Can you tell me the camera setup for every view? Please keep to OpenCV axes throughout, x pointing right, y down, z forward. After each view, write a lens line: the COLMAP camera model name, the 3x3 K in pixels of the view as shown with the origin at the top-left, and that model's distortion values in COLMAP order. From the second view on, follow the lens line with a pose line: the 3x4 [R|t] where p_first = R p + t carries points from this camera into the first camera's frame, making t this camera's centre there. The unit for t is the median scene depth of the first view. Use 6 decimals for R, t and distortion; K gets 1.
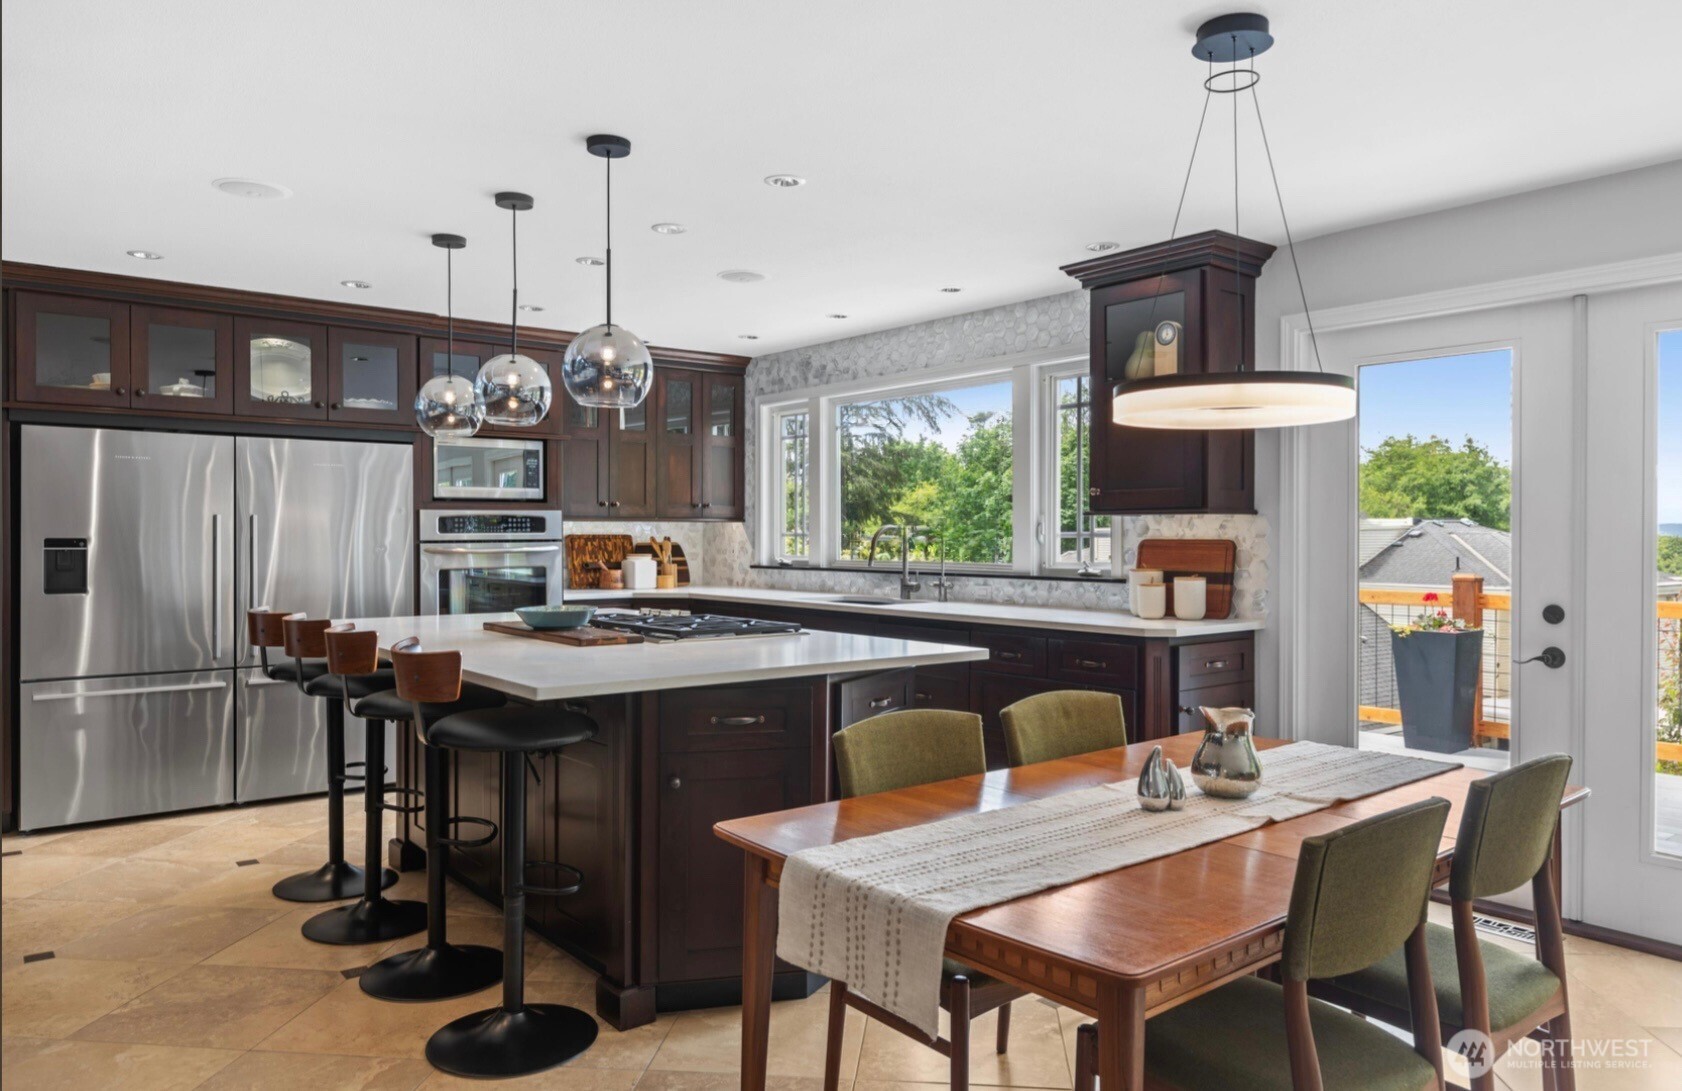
lens RADIAL K [[1116.8, 0, 840.6], [0, 1116.8, 536.9], [0, 0, 1]] dist [-0.000156, 0.000224]
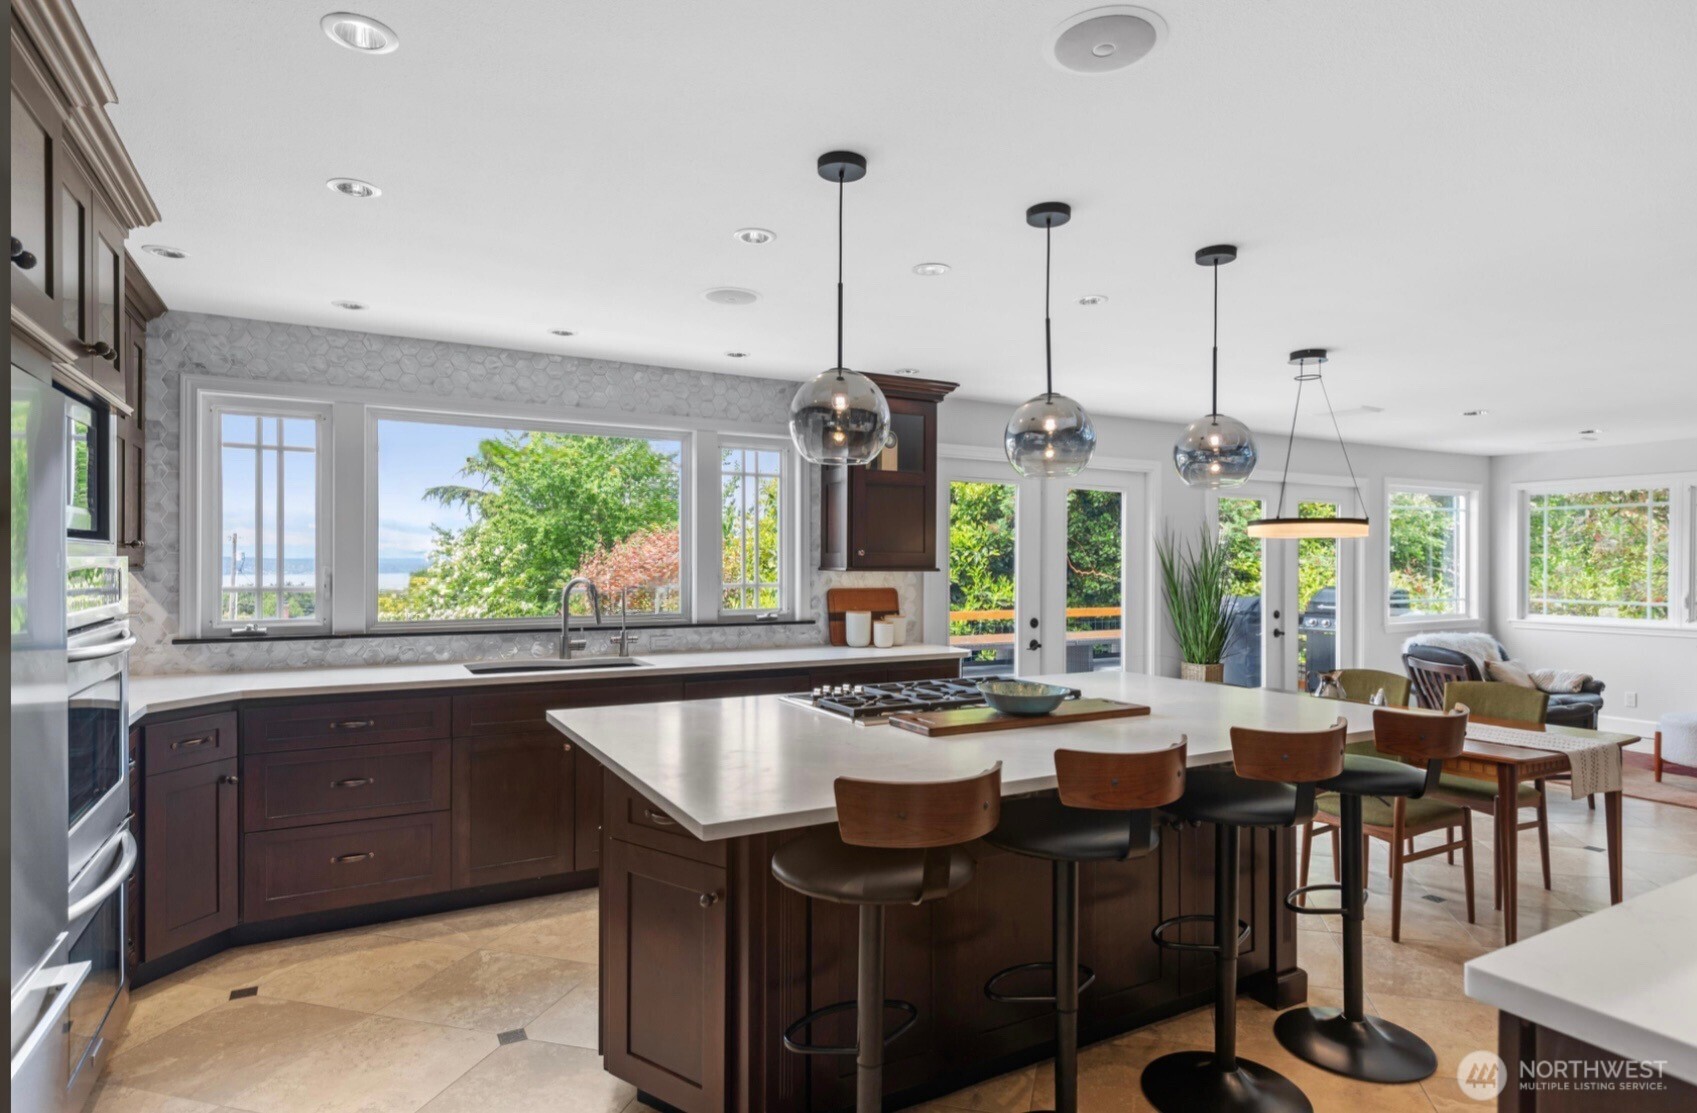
lens RADIAL K [[907.8, 0, 856.2], [0, 907.8, 565.0], [0, 0, 1]] dist [-0.004144, 0.000154]
pose [[0.173749, 0.000524, 0.984790, -0.655209], [-0.001336, 0.999999, -0.000297, -0.021562], [-0.984789, -0.001264, 0.173750, 0.675019]]
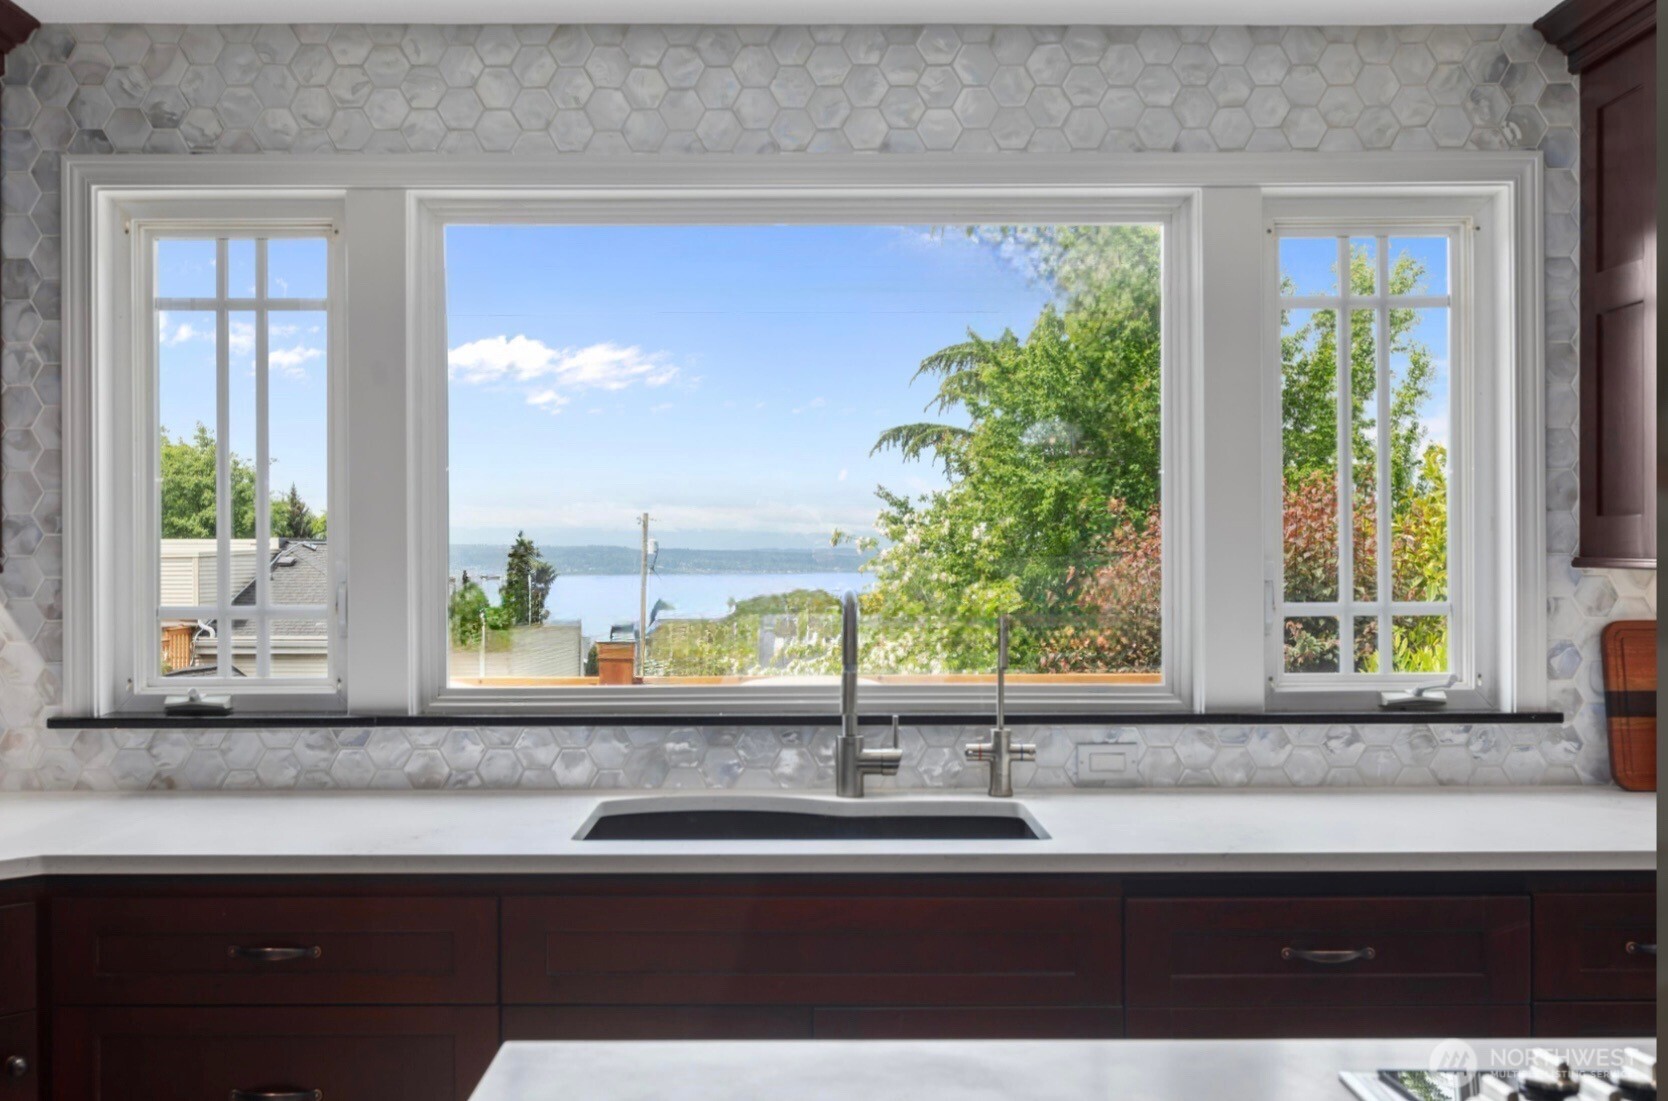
lens RADIAL K [[1615.1, 0, 807.8], [0, 1615.1, 559.2], [0, 0, 1]] dist [-0.000015, 0.000000]
pose [[0.630233, -0.003466, 0.776399, -0.364875], [0.004581, 0.999989, 0.000745, -0.020795], [-0.776393, 0.003087, 0.630242, 0.724410]]
